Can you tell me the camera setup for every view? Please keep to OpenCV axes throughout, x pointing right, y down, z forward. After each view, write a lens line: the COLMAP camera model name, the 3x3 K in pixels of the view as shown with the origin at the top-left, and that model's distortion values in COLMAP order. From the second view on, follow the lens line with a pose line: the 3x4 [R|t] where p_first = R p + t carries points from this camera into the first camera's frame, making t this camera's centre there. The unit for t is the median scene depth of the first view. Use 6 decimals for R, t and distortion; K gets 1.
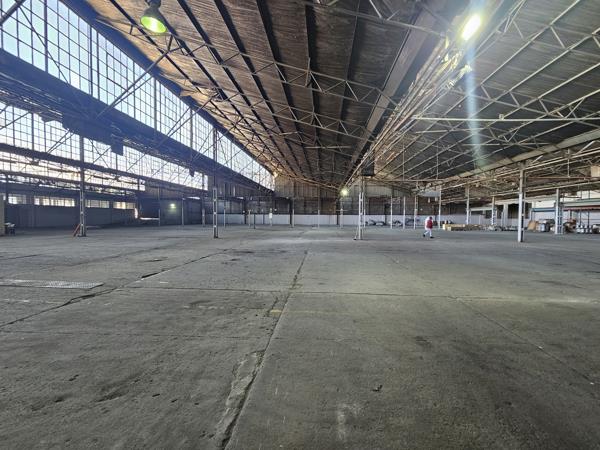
lens RADIAL K [[391.8, 0, 312.5], [0, 391.8, 202.6], [0, 0, 1]] dist [0.034239, -0.002470]
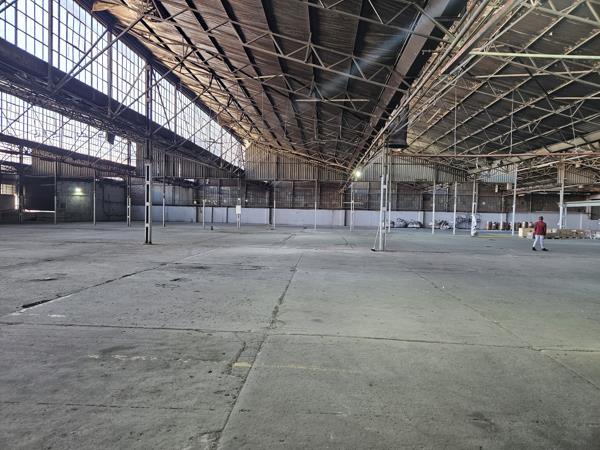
lens RADIAL K [[387.2, 0, 300.0], [0, 387.2, 225.0], [0, 0, 1]] dist [0.036776, -0.003377]
pose [[0.999322, 0.017437, -0.032436, 0.011989], [-0.015274, 0.997717, 0.065780, 0.015887], [0.033509, -0.065240, 0.997307, 0.386353]]
